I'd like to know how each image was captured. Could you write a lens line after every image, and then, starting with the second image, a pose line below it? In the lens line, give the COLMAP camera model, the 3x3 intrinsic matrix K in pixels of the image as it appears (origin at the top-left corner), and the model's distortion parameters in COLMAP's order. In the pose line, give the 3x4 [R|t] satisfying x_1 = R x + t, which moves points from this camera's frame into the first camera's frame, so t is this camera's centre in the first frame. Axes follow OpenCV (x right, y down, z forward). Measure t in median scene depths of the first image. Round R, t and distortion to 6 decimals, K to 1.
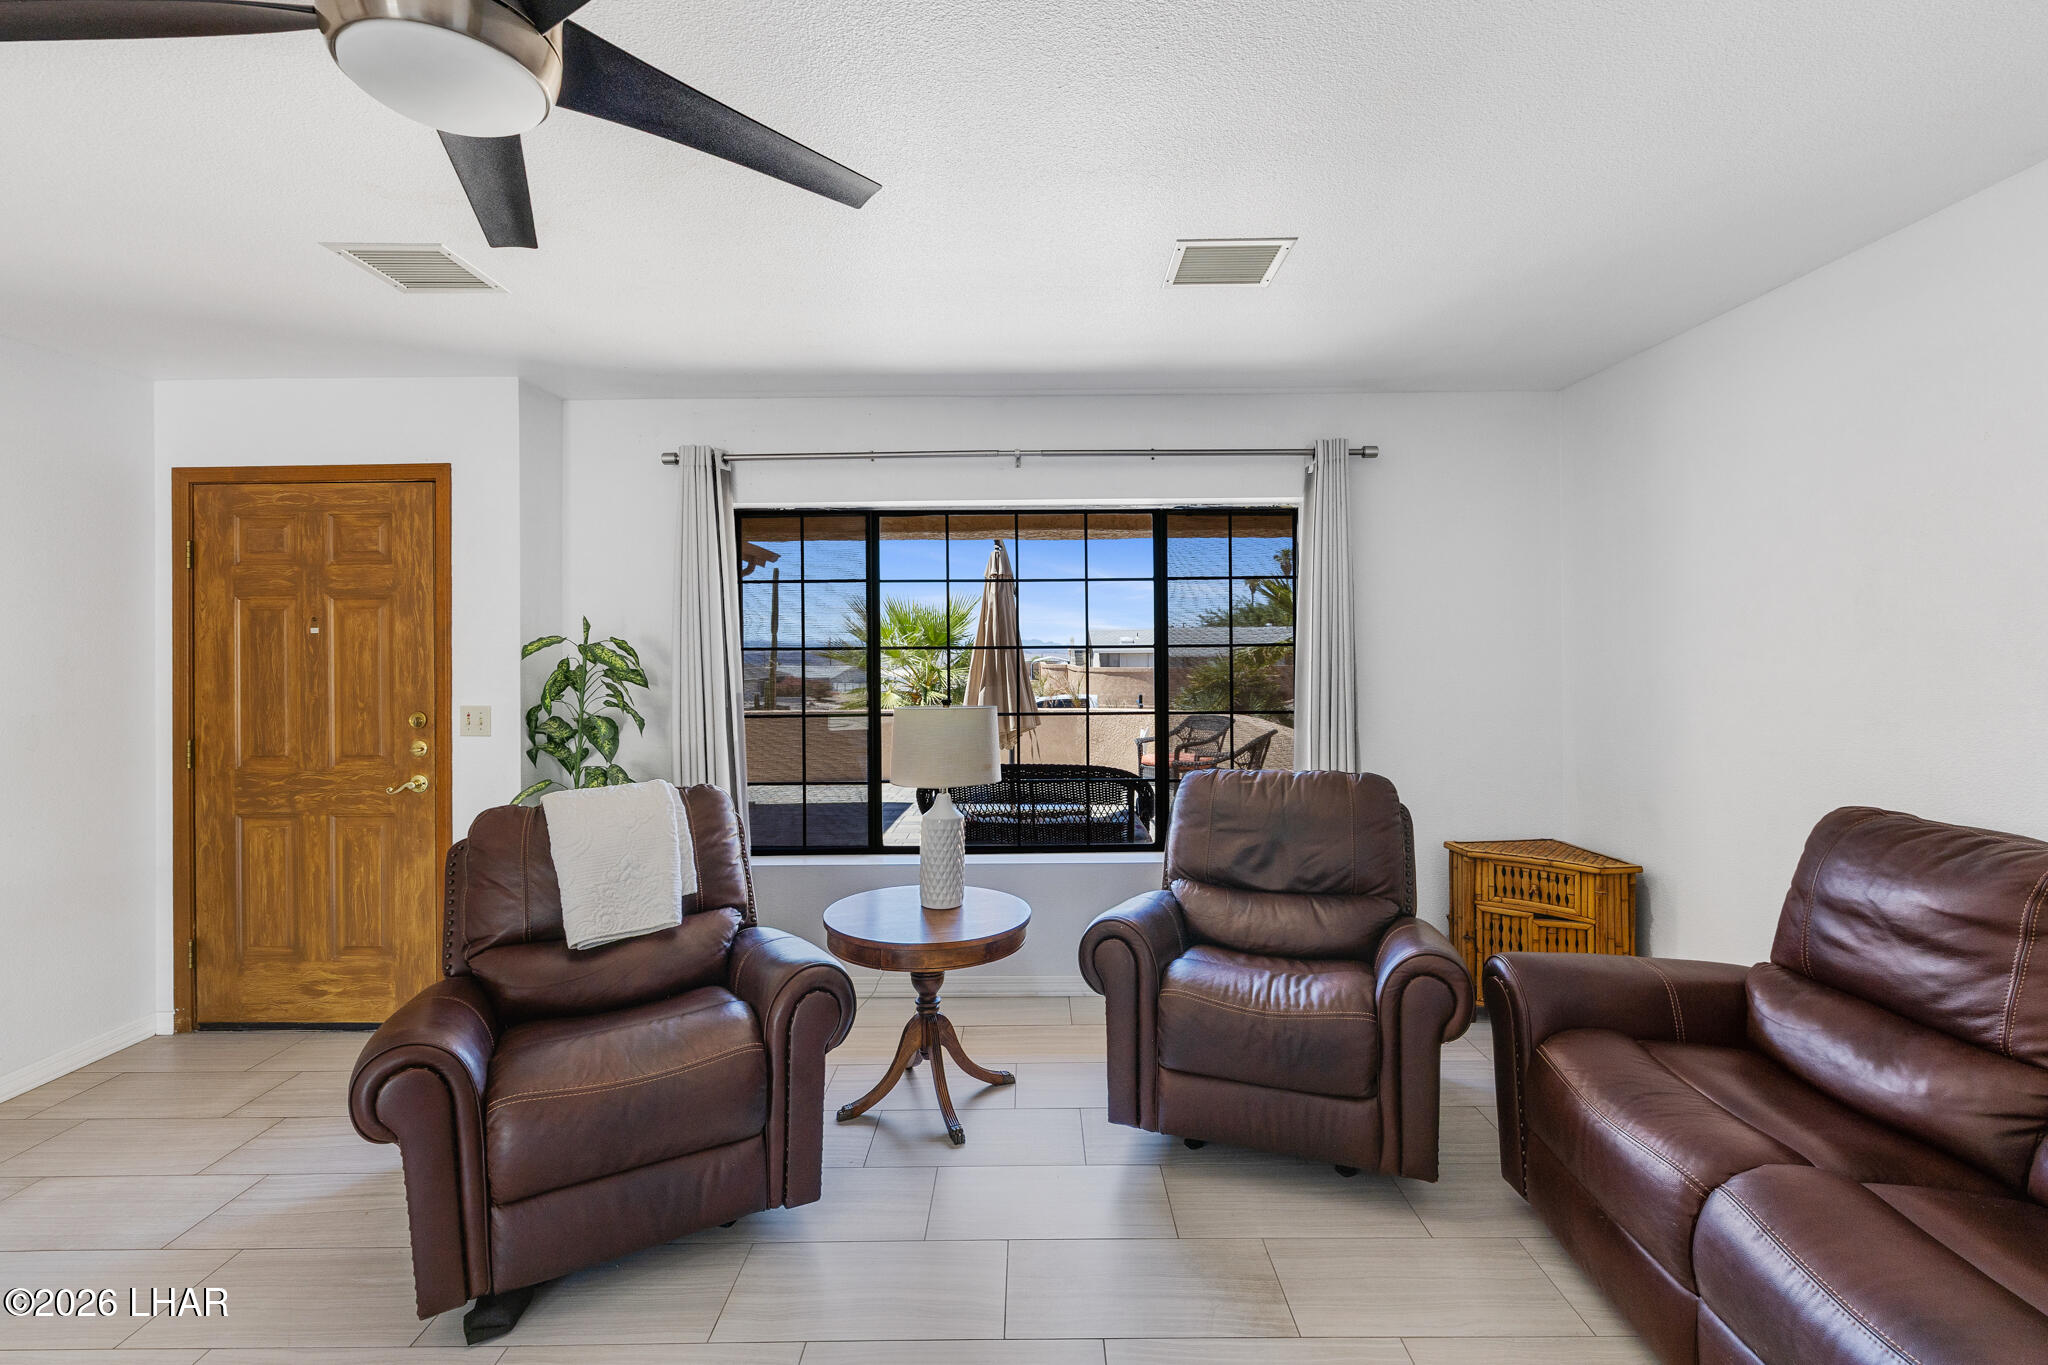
lens RADIAL K [[897.8, 0, 1038.0], [0, 897.8, 644.8], [0, 0, 1]] dist [0.000421, 0.000161]
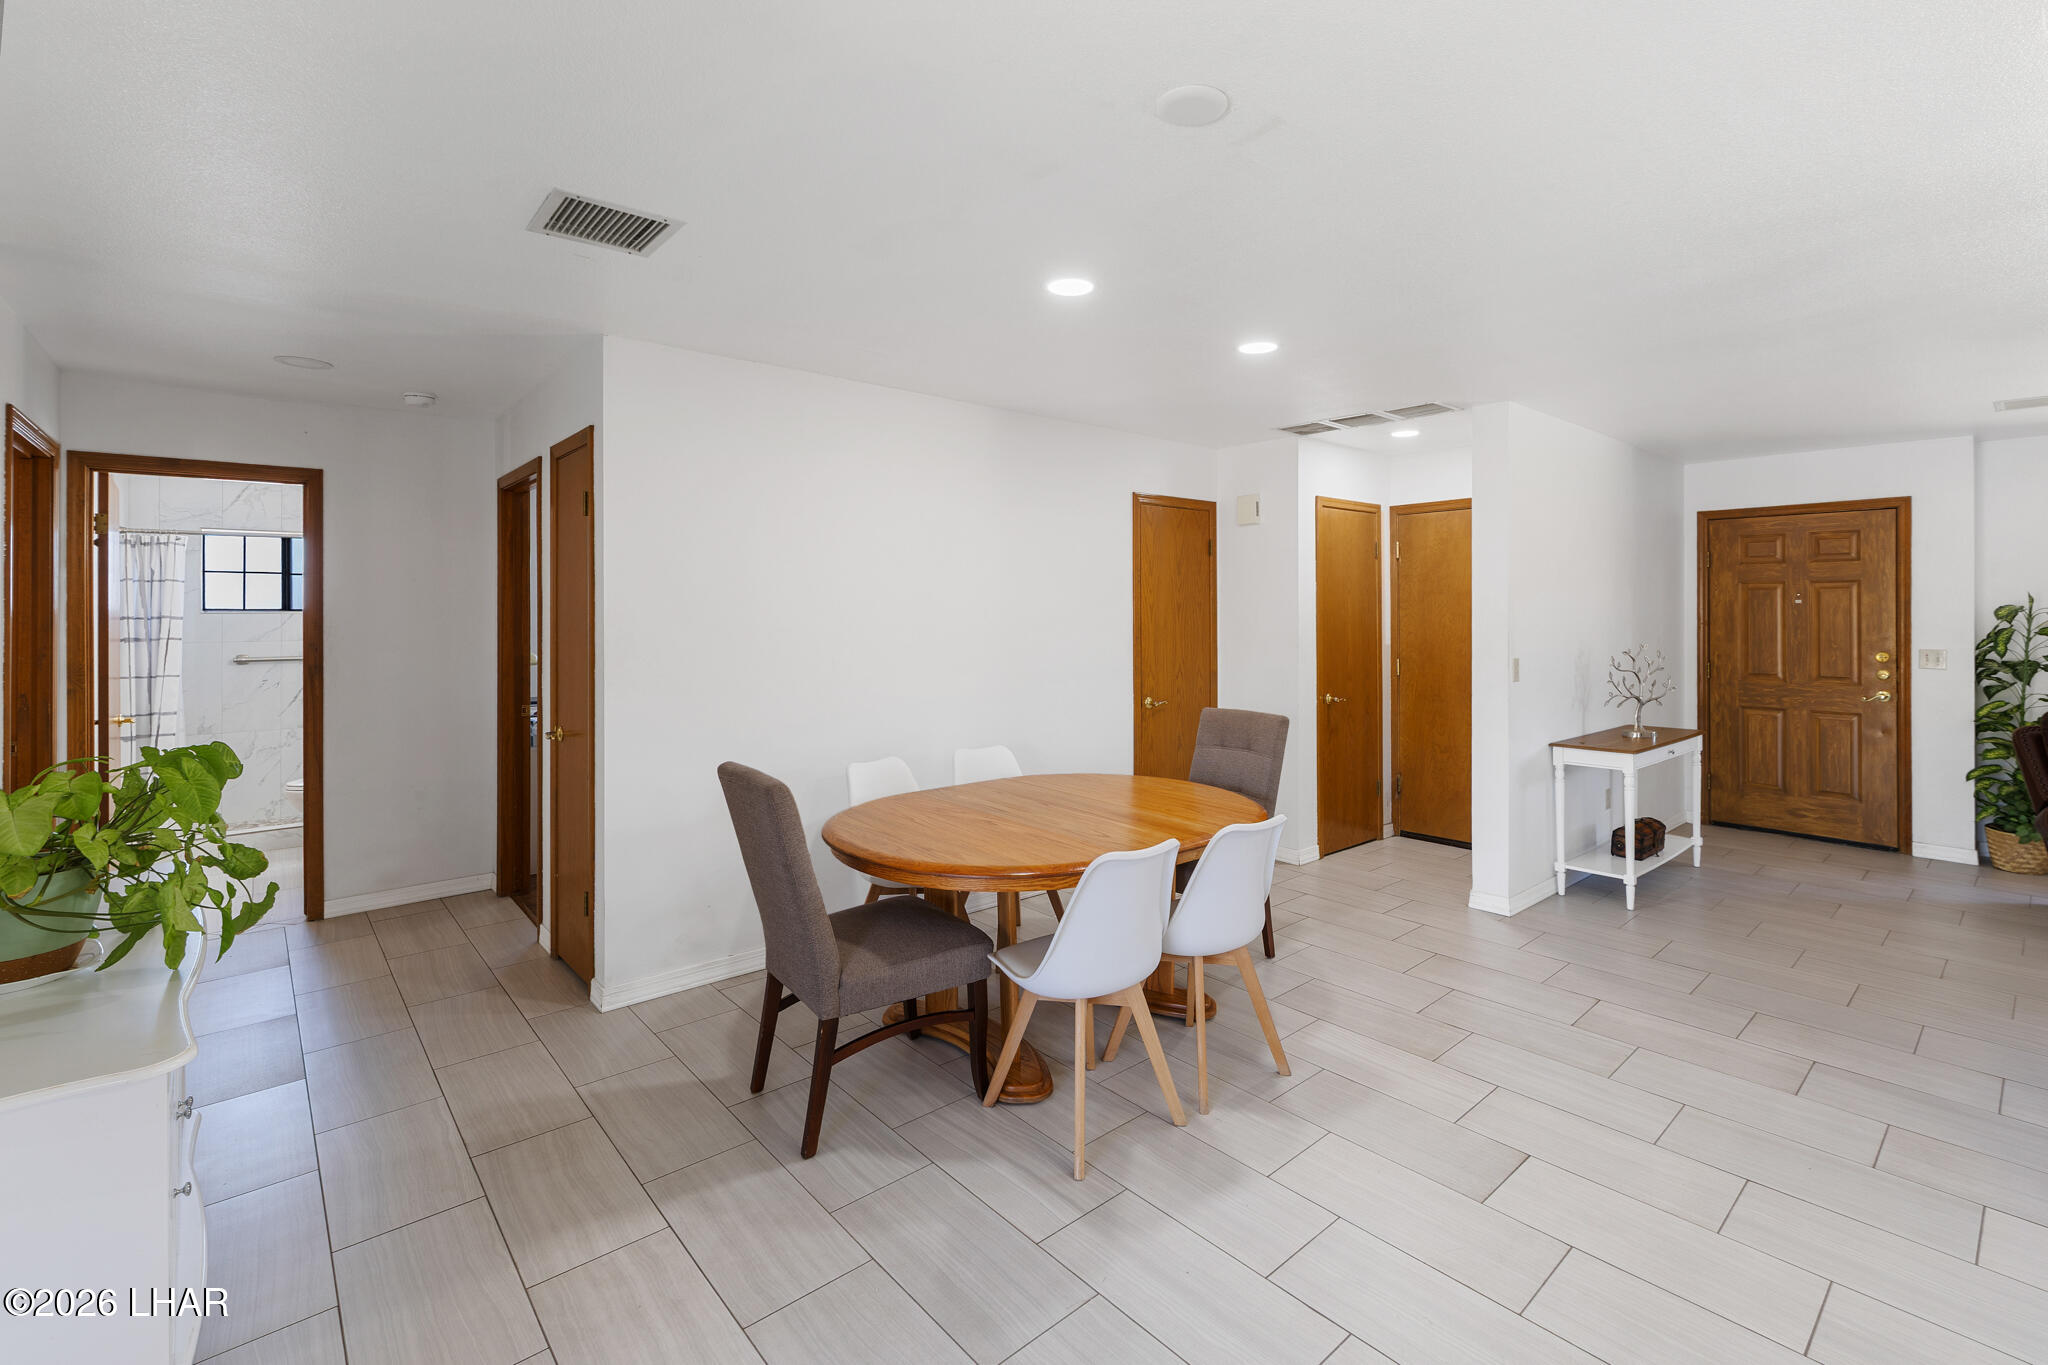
lens RADIAL K [[897.8, 0, 1031.5], [0, 897.8, 612.3], [0, 0, 1]] dist [0.000421, 0.000161]
pose [[0.655417, 0.006900, -0.755236, -0.473804], [-0.001734, 0.999969, 0.007632, -0.006697], [0.755266, -0.003693, 0.655408, -1.206821]]
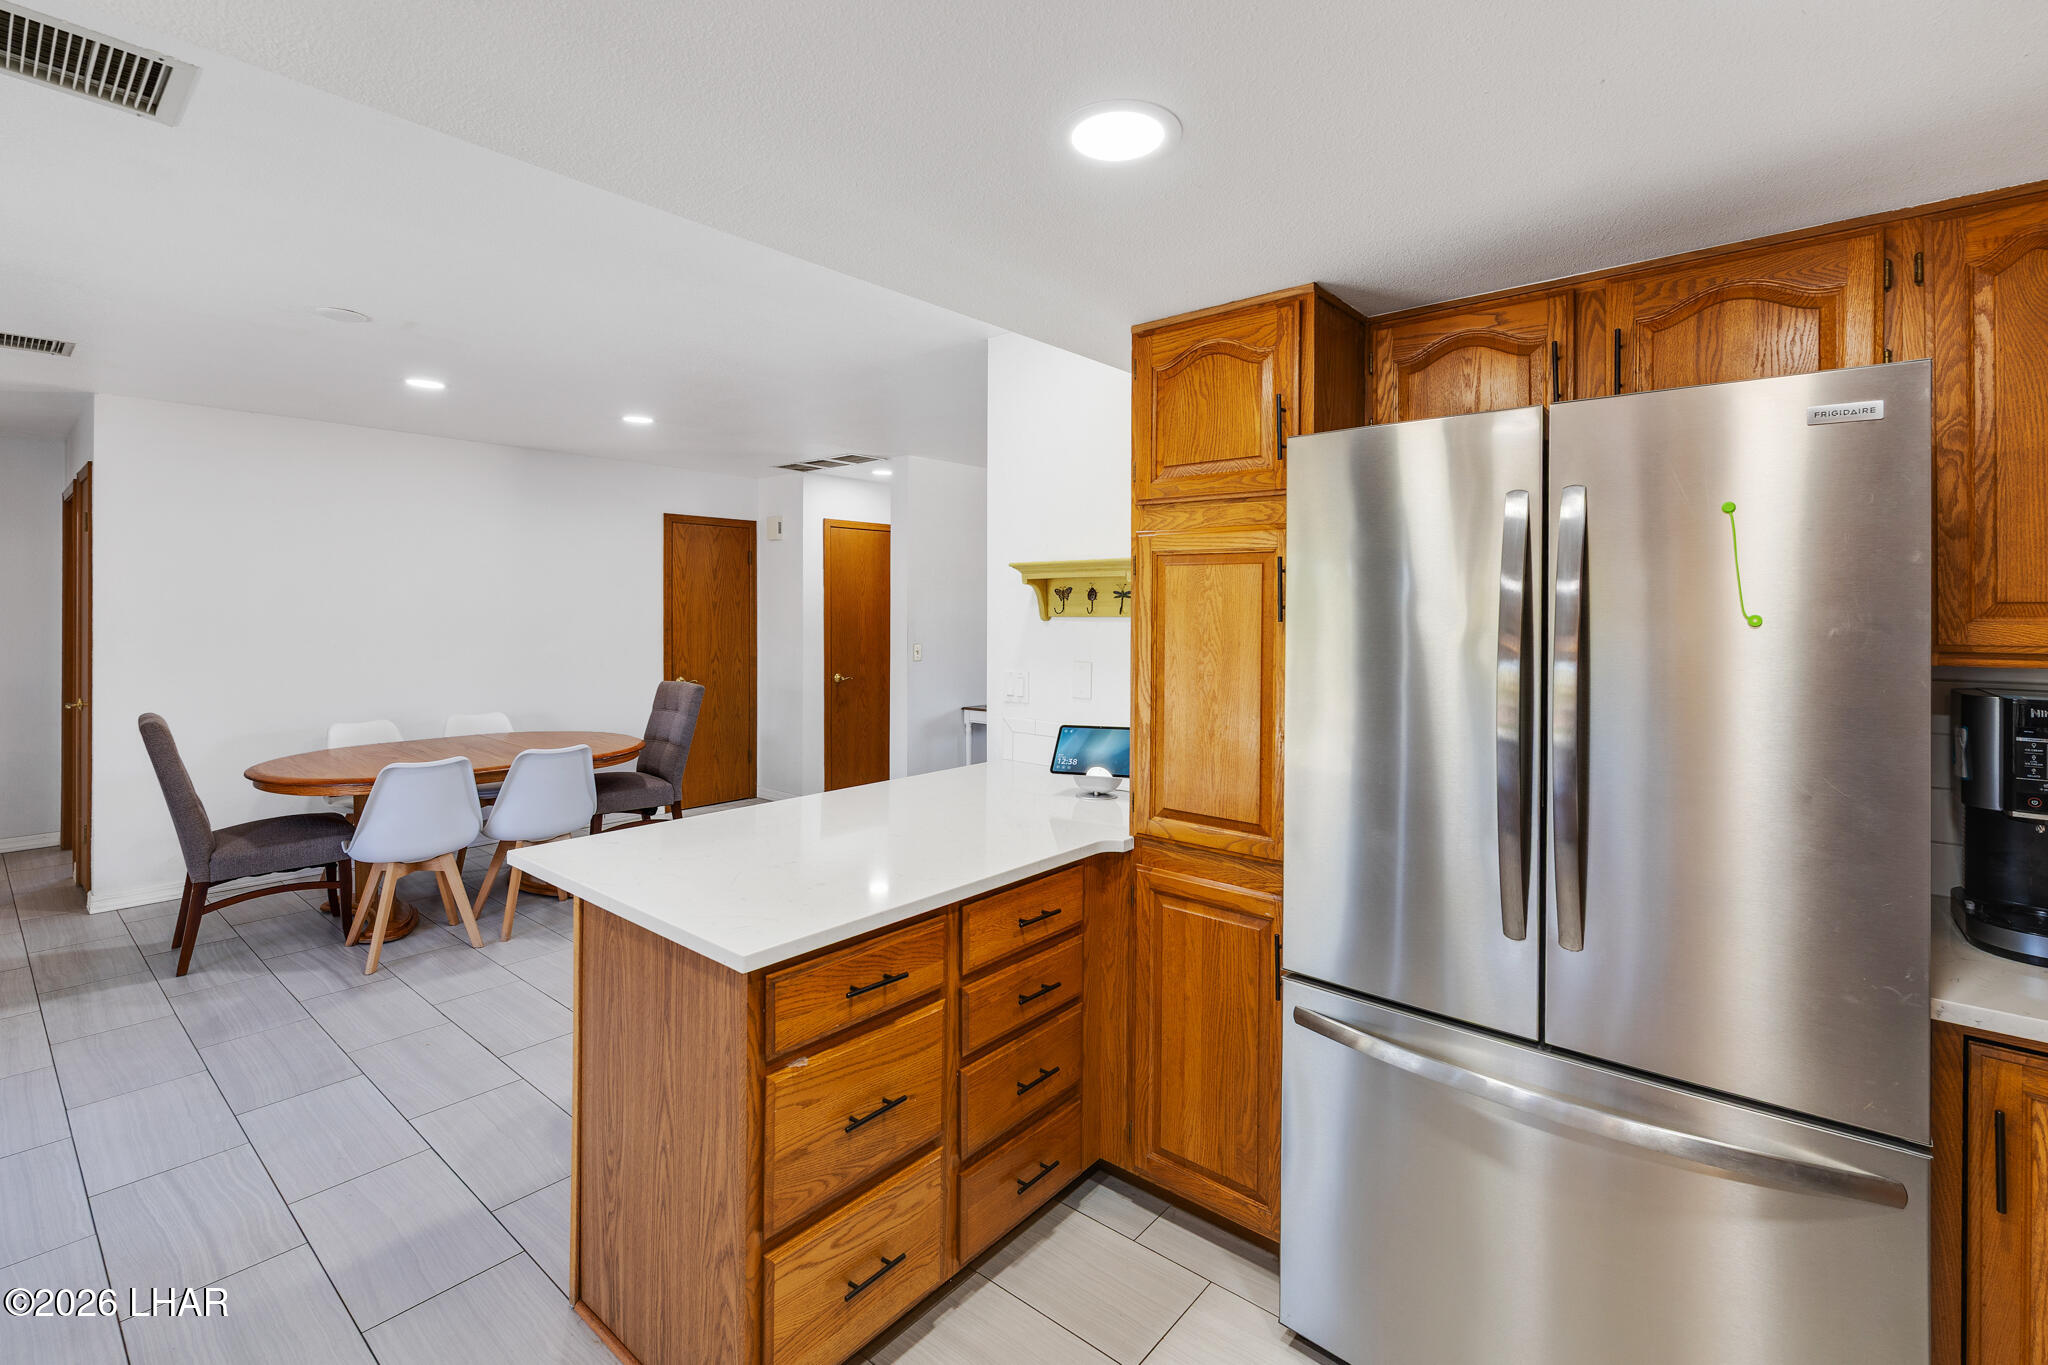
lens RADIAL K [[897.8, 0, 1033.0], [0, 897.8, 611.5], [0, 0, 1]] dist [0.000421, 0.000161]
pose [[0.771964, 0.008876, -0.635605, 0.291480], [-0.006874, 0.999961, 0.005615, -0.006314], [0.635629, 0.000035, 0.771994, -1.053136]]
